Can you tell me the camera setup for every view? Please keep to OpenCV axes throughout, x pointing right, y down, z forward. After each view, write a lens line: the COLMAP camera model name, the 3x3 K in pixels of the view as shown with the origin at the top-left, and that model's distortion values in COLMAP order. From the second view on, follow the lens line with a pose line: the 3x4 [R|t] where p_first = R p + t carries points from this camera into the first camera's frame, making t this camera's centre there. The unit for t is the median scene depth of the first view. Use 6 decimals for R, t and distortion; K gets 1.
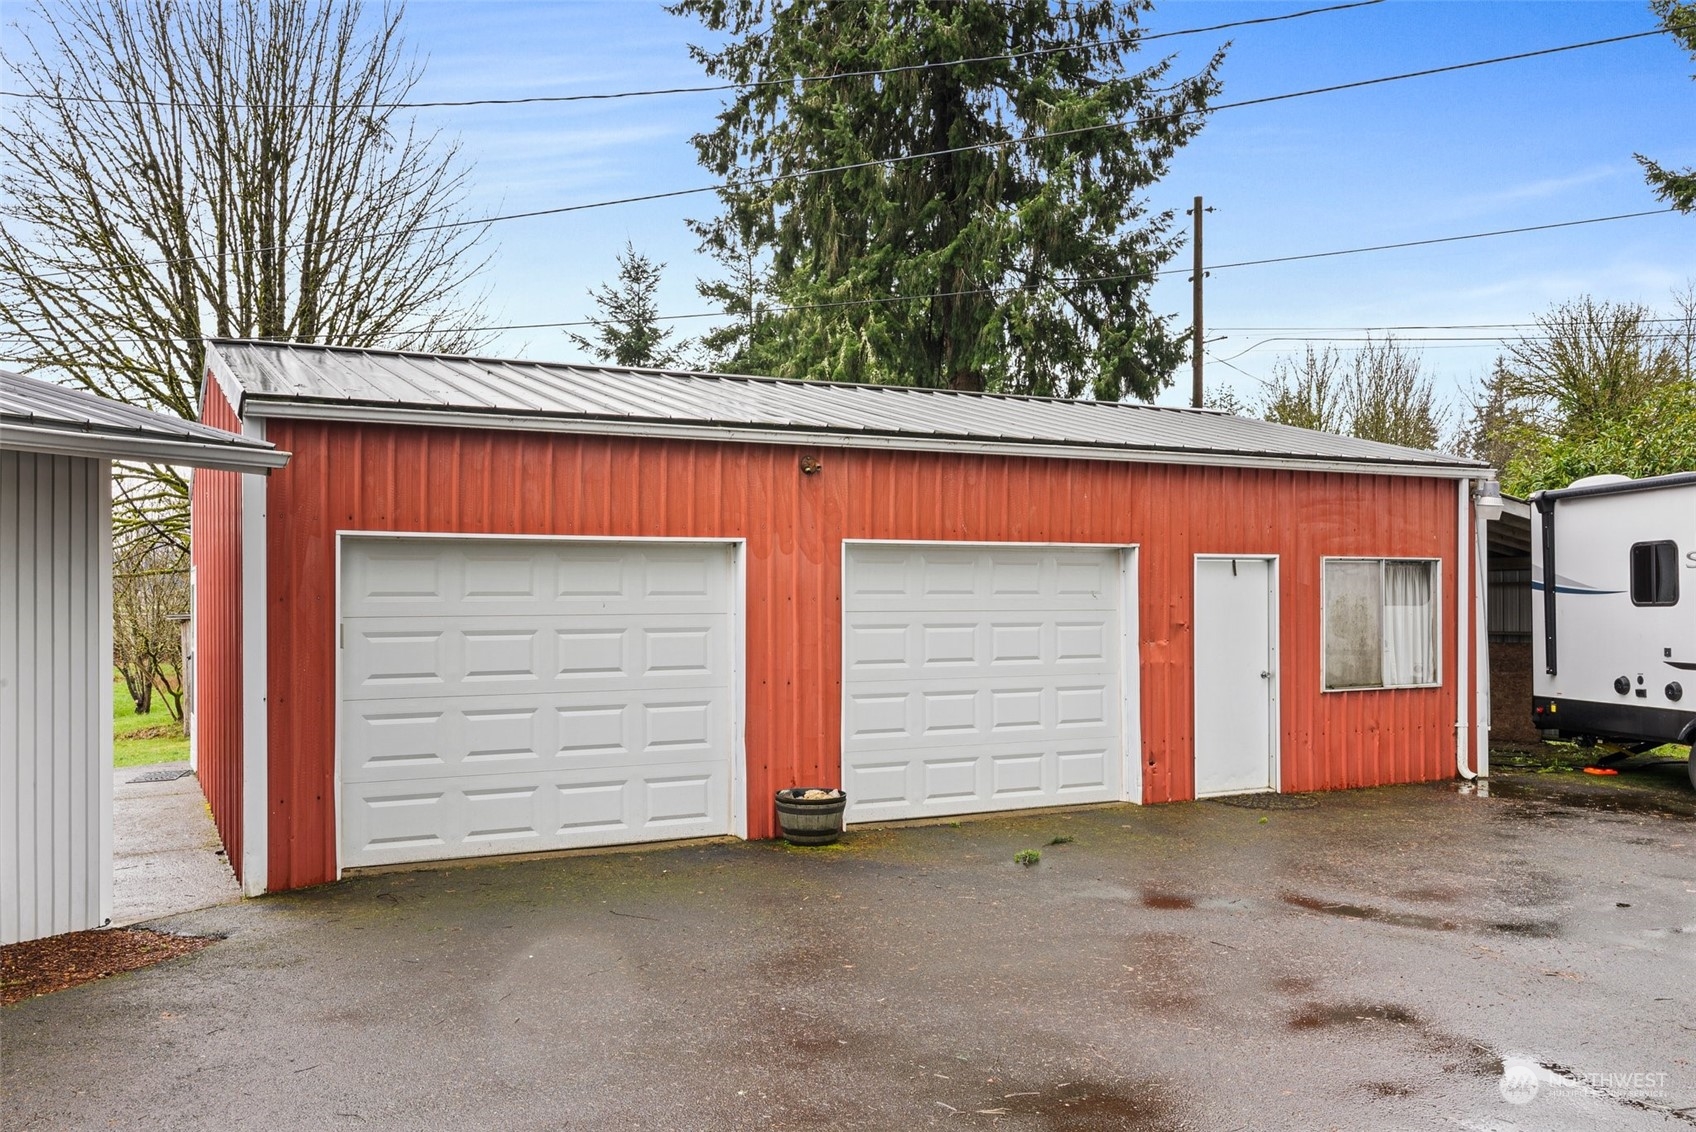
lens RADIAL K [[1421.8, 0, 841.3], [0, 1421.8, 580.9], [0, 0, 1]] dist [0.001624, 0.016327]
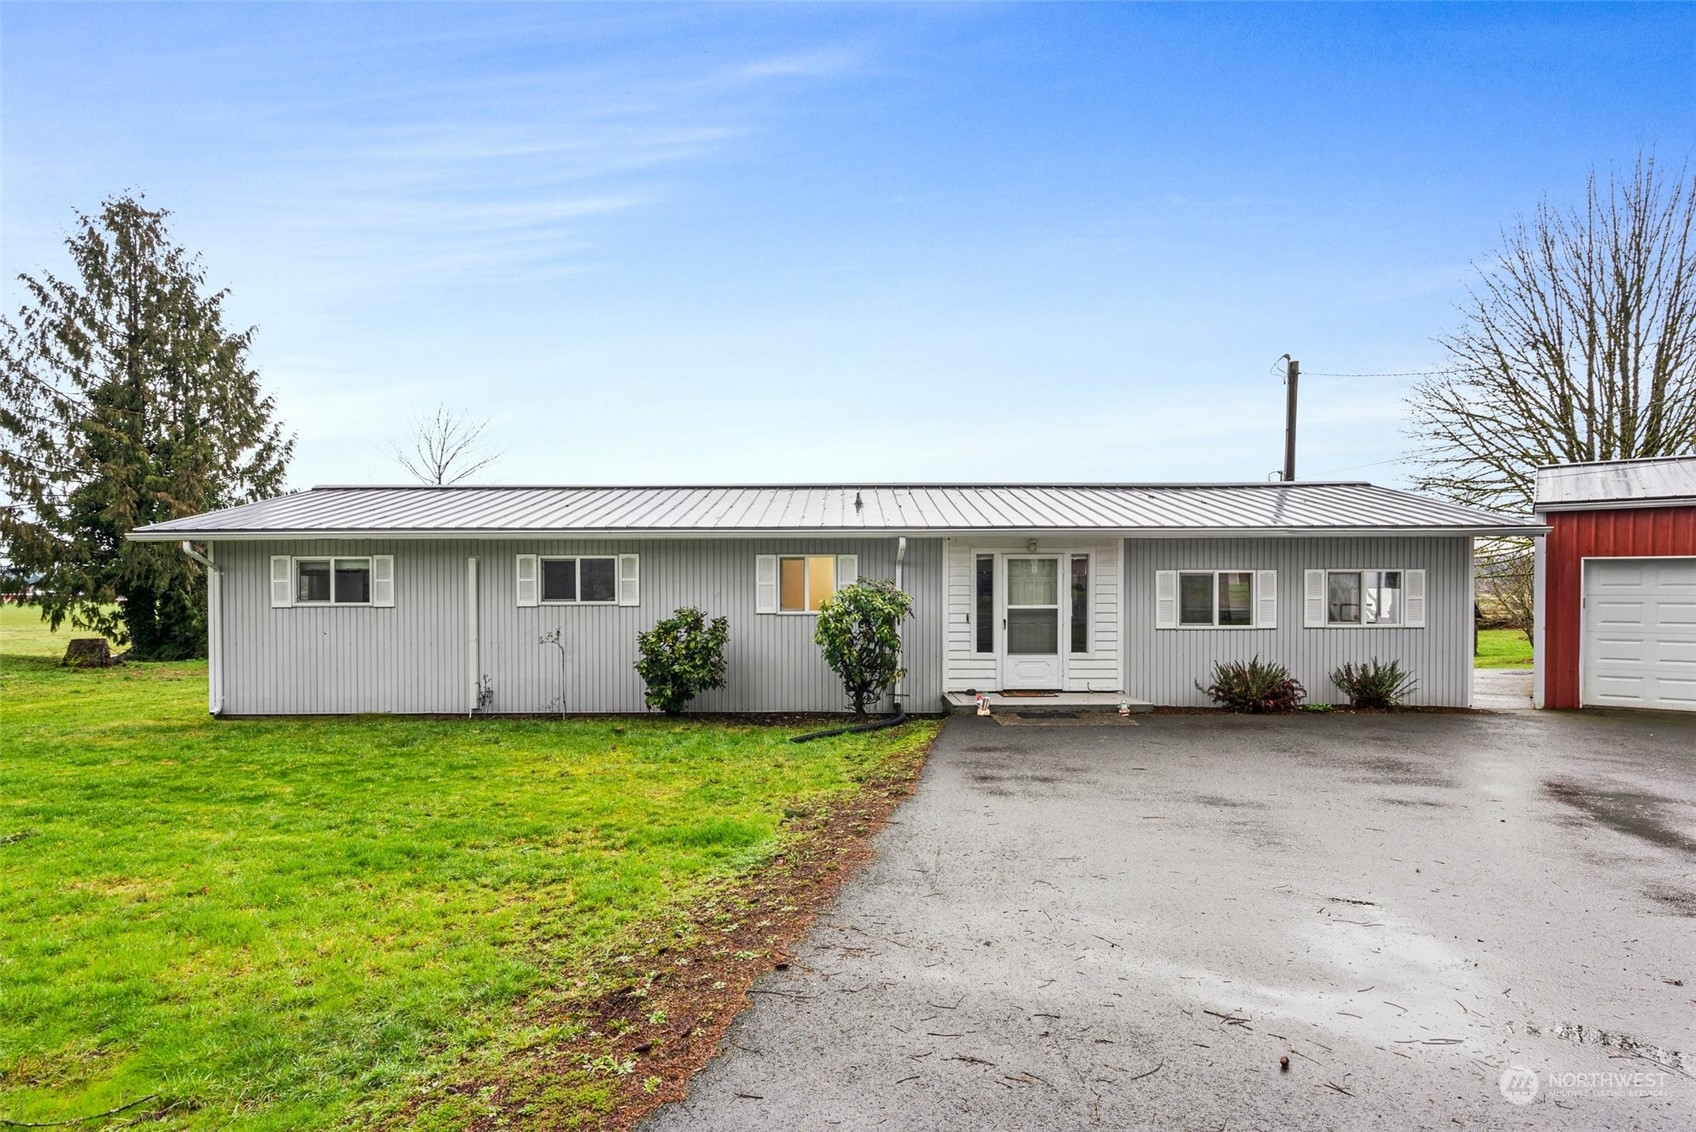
lens RADIAL K [[875.3, 0, 849.3], [0, 875.3, 603.5], [0, 0, 1]] dist [-0.002906, 0.000074]
pose [[0.415454, 0.015465, -0.909483, 0.291794], [0.009935, 0.999719, 0.021538, -0.001936], [0.909560, -0.017984, 0.415184, -0.443849]]
